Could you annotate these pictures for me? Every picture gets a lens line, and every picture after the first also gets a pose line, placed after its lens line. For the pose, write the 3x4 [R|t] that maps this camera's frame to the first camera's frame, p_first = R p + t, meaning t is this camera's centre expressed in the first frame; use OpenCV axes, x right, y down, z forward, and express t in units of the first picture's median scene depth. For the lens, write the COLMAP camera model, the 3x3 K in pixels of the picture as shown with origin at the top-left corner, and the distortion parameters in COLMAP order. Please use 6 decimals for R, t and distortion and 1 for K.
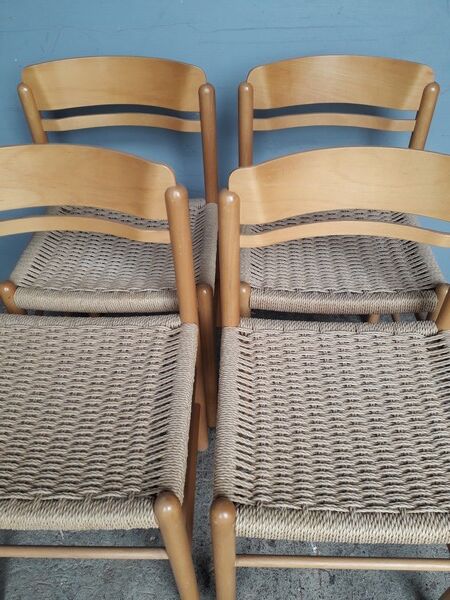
lens RADIAL K [[476.7, 0, 236.5], [0, 476.7, 298.8], [0, 0, 1]] dist [0.088855, -0.154296]
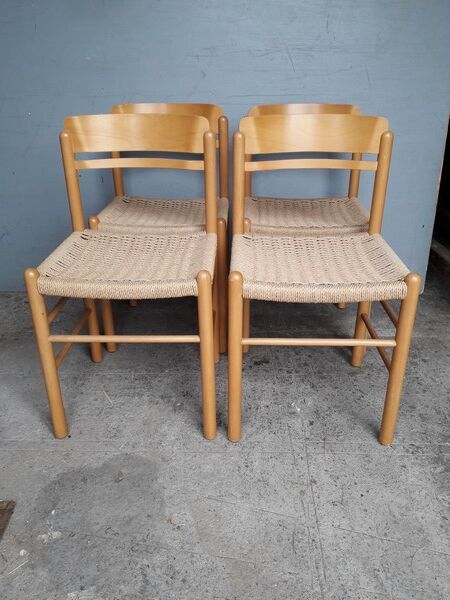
lens RADIAL K [[476.7, 0, 236.5], [0, 476.7, 298.8], [0, 0, 1]] dist [0.088855, -0.154296]
pose [[0.999971, 0.005352, 0.005502, -0.026922], [-0.003524, 0.956903, -0.290388, 0.764999], [-0.006819, 0.290360, 0.956893, -0.471779]]
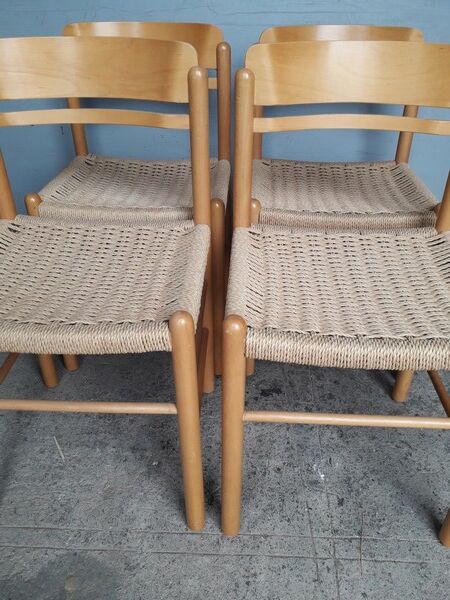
lens RADIAL K [[484.7, 0, 236.4], [0, 484.7, 297.3], [0, 0, 1]] dist [0.008834, -0.009008]
pose [[0.999757, 0.021299, -0.005746, -0.015360], [-0.021973, 0.984558, -0.173675, 0.423931], [0.001958, 0.173758, 0.984786, -0.028031]]
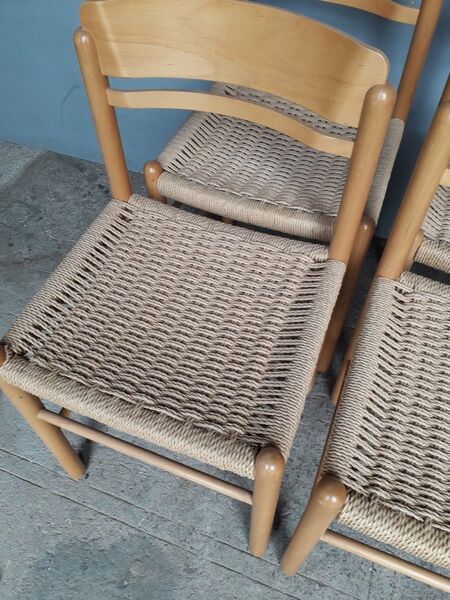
lens RADIAL K [[479.8, 0, 236.6], [0, 479.8, 303.8], [0, 0, 1]] dist [0.127770, -0.215238]
pose [[0.938551, 0.282164, -0.198760, -0.081769], [-0.241145, 0.948101, 0.207251, -0.010873], [0.246924, -0.146586, 0.957884, 0.136840]]
